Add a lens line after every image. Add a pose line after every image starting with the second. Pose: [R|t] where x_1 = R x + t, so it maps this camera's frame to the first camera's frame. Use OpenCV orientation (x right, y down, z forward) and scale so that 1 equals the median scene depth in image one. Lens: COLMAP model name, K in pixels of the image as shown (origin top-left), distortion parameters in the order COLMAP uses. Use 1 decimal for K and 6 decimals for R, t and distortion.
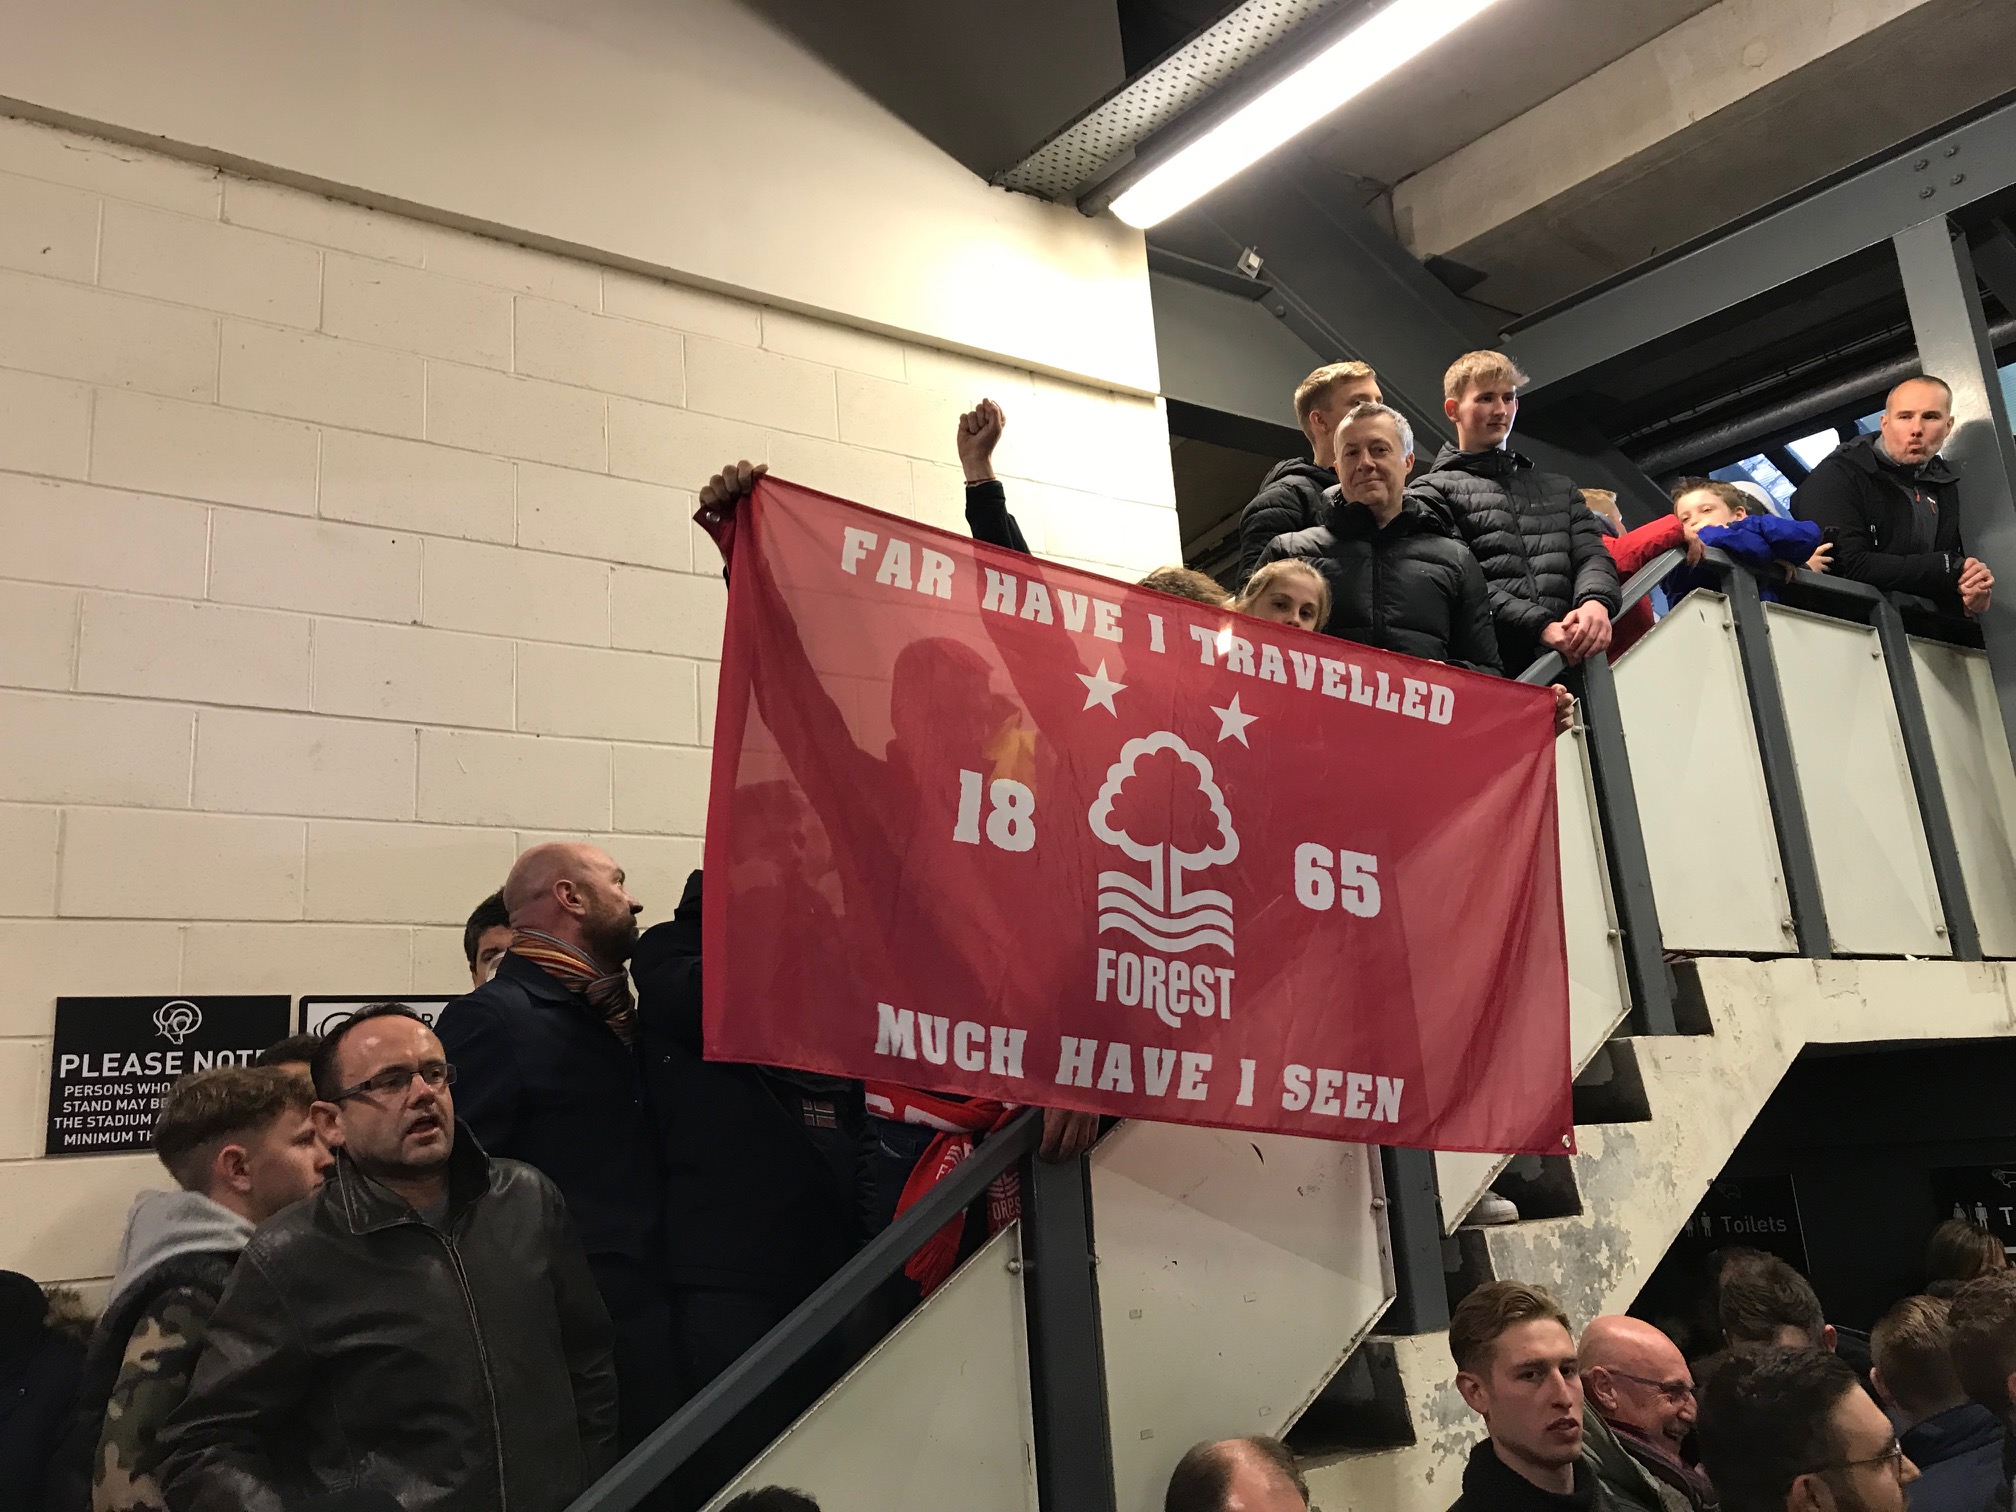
lens RADIAL K [[1654.2, 0, 1020.1], [0, 1654.2, 746.1], [0, 0, 1]] dist [0.015793, 0.003705]
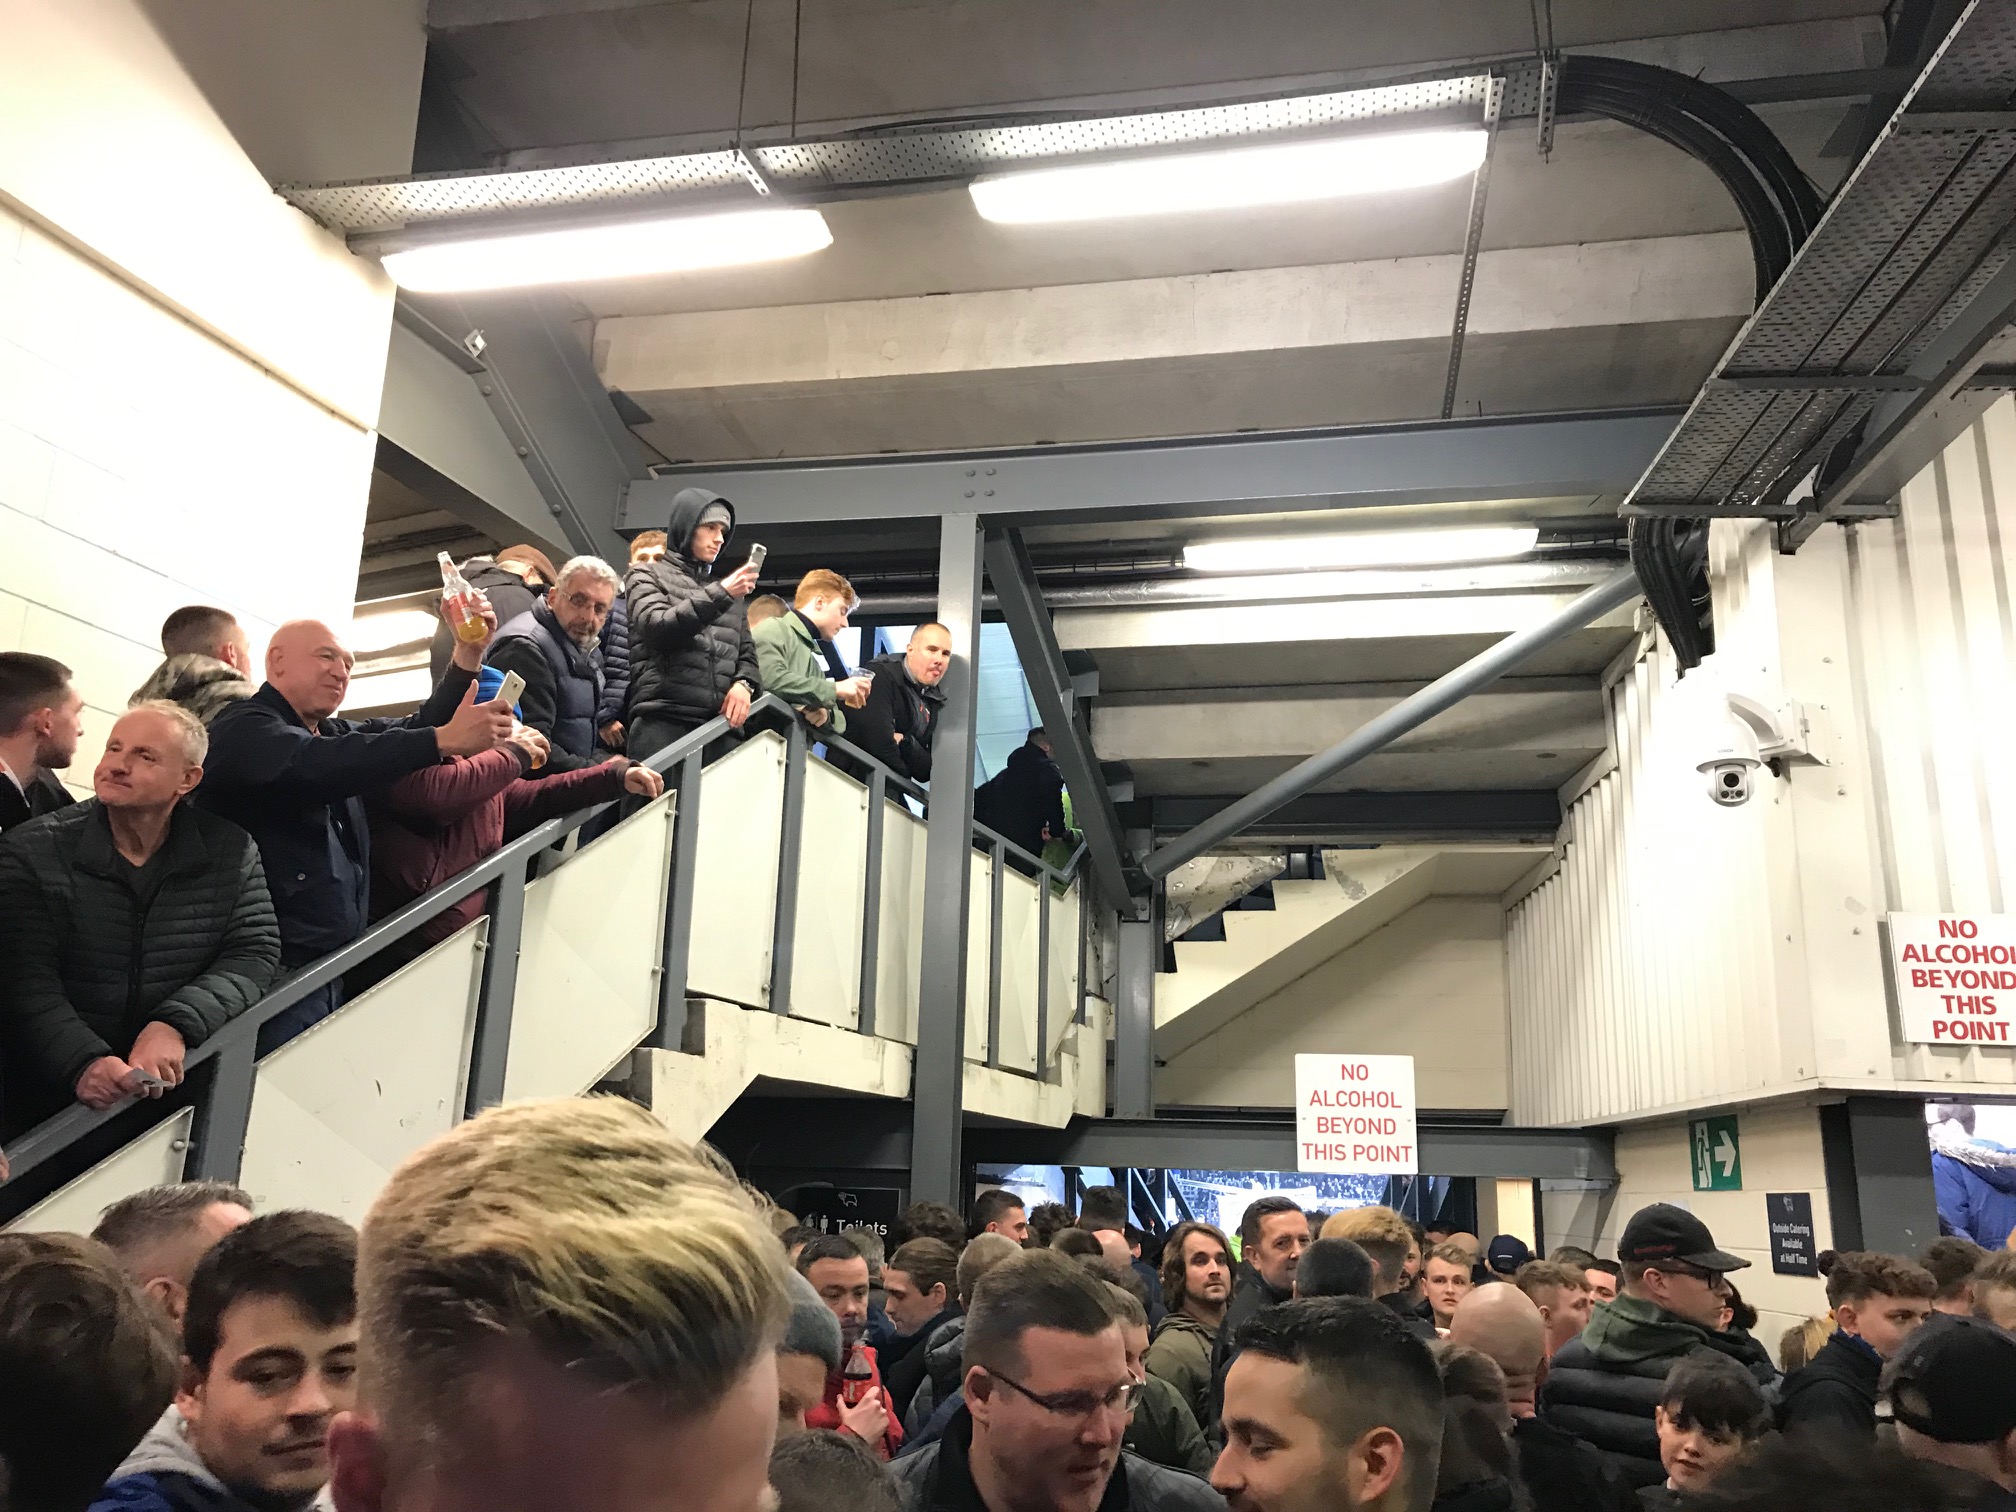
lens RADIAL K [[1654.2, 0, 1020.1], [0, 1654.2, 746.1], [0, 0, 1]] dist [0.015793, 0.003705]
pose [[0.789759, 0.252644, 0.558974, -0.159667], [-0.234771, 0.966355, -0.105070, 0.009686], [-0.566713, -0.048251, 0.822501, -0.194874]]
